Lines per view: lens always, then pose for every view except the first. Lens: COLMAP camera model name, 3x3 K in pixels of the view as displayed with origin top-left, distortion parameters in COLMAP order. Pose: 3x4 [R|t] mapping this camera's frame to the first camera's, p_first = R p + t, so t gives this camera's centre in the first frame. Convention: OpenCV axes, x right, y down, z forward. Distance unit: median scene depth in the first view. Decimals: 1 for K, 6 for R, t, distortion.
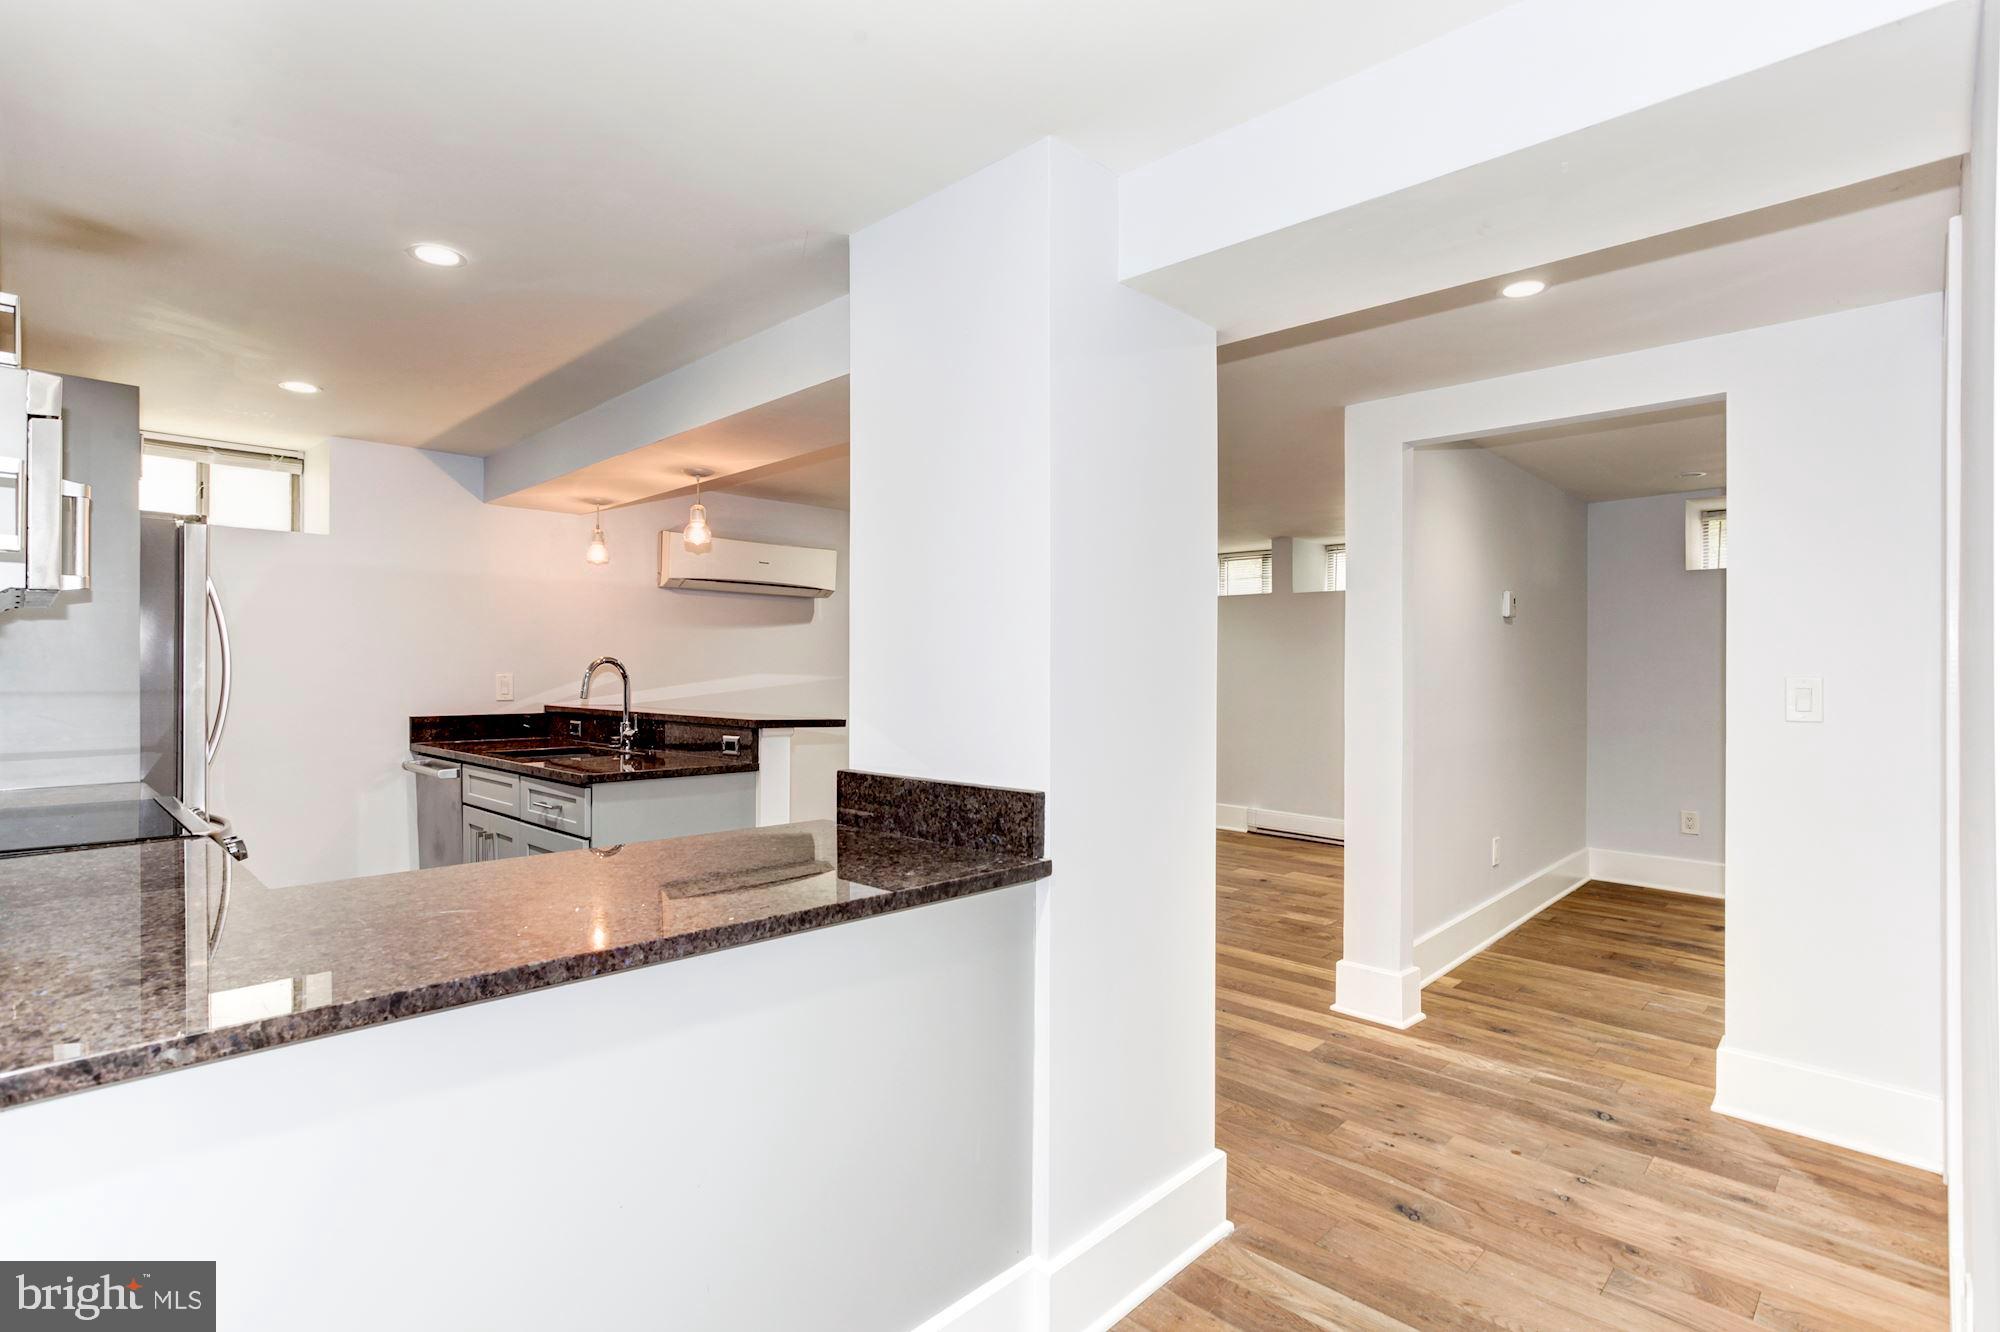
lens RADIAL K [[984.4, 0, 1000.0], [0, 984.4, 666.0], [0, 0, 1]] dist [-0.021089, -0.000350]
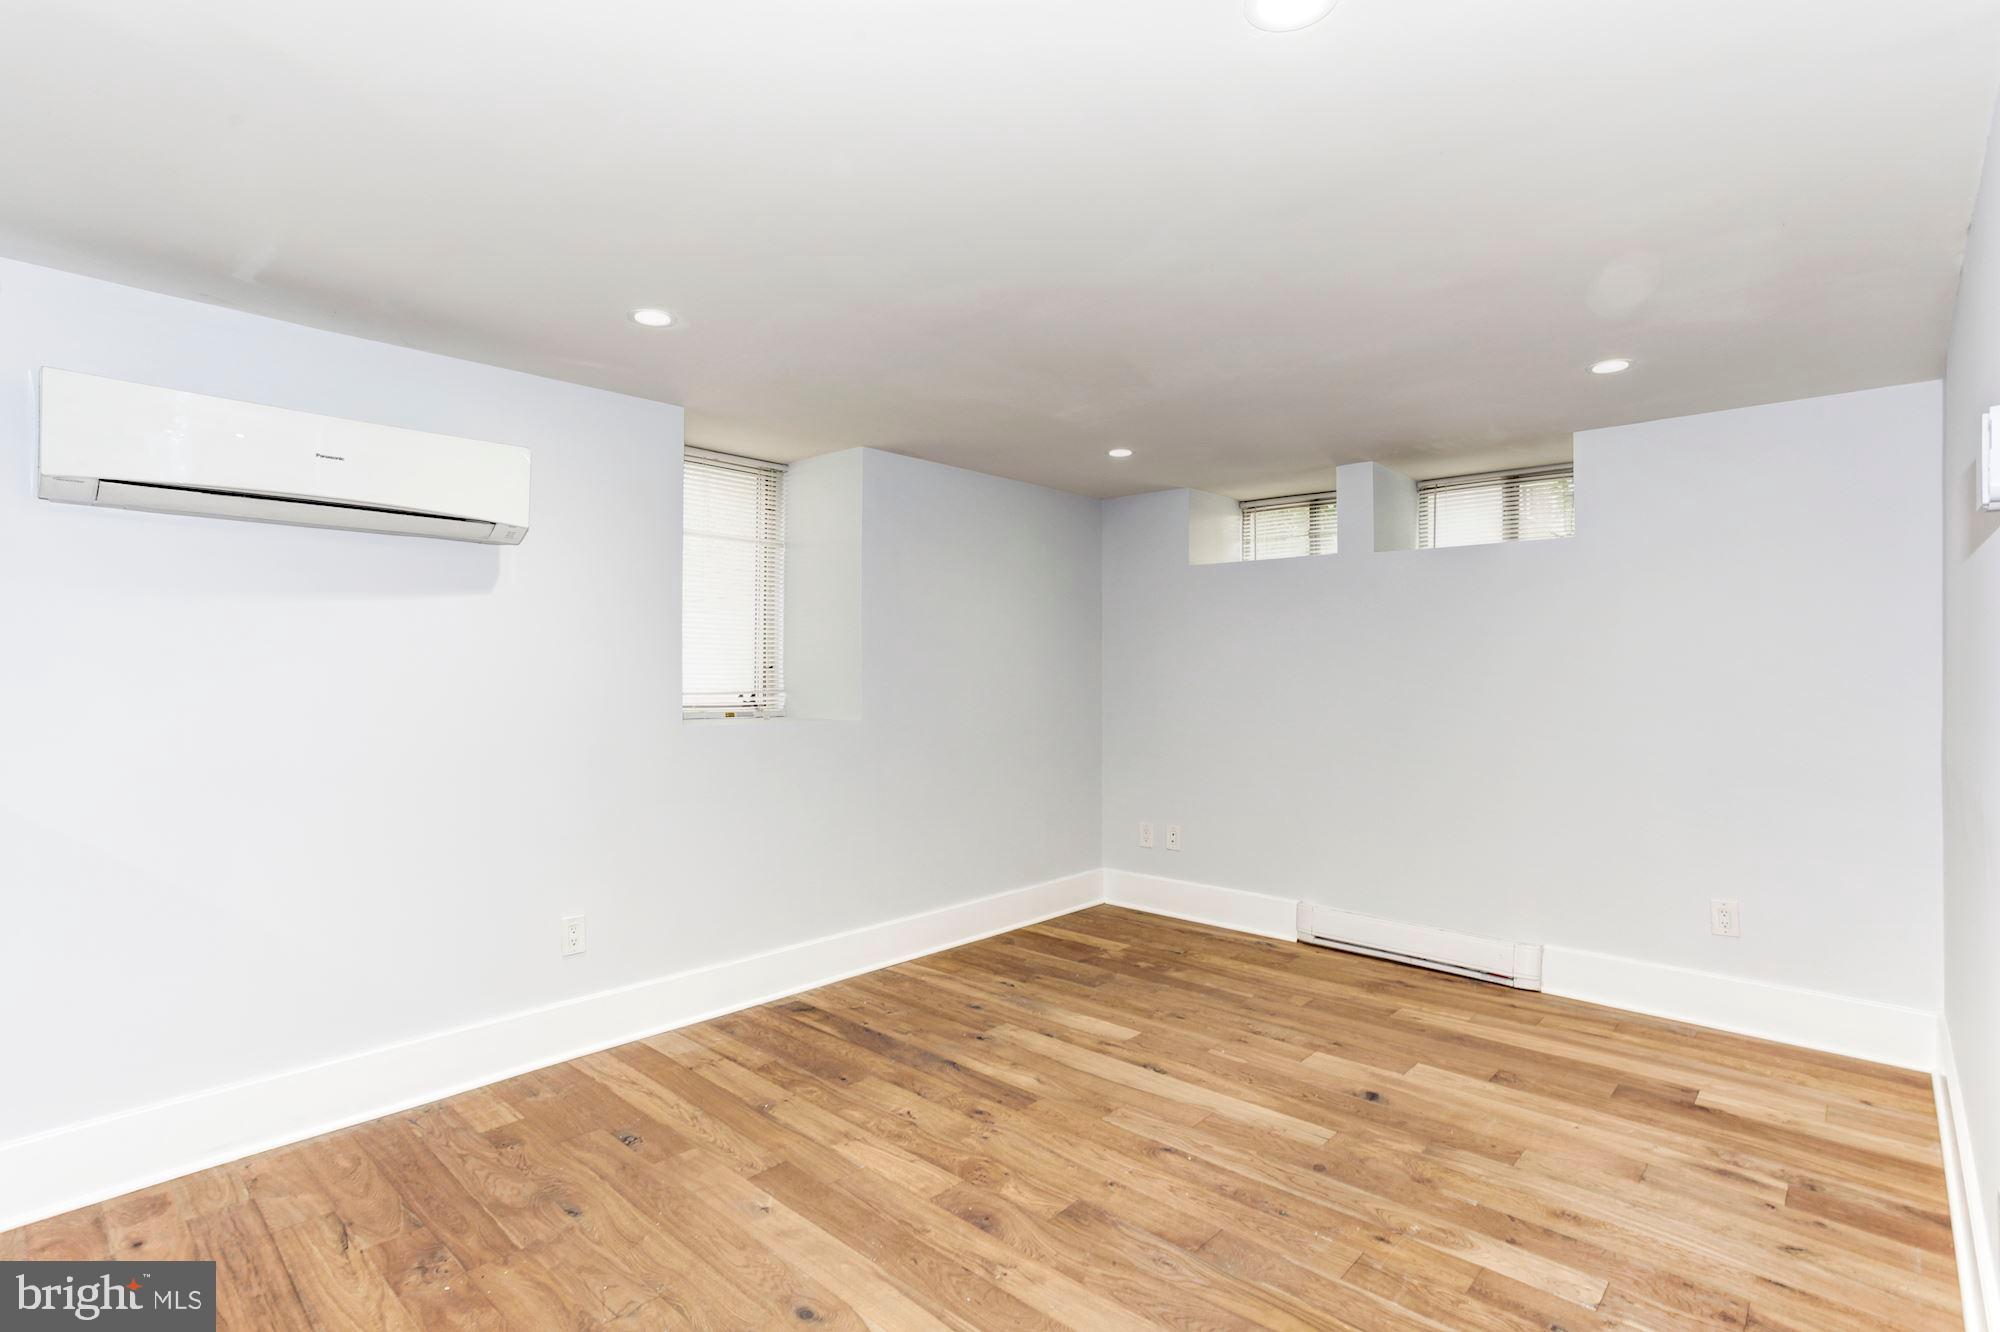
lens RADIAL K [[984.4, 0, 1000.0], [0, 984.4, 666.0], [0, 0, 1]] dist [-0.021089, -0.000350]
pose [[0.999592, -0.002267, 0.028469, 0.053384], [0.002332, 0.999995, -0.002230, -0.003592], [-0.028464, 0.002296, 0.999592, 0.436205]]
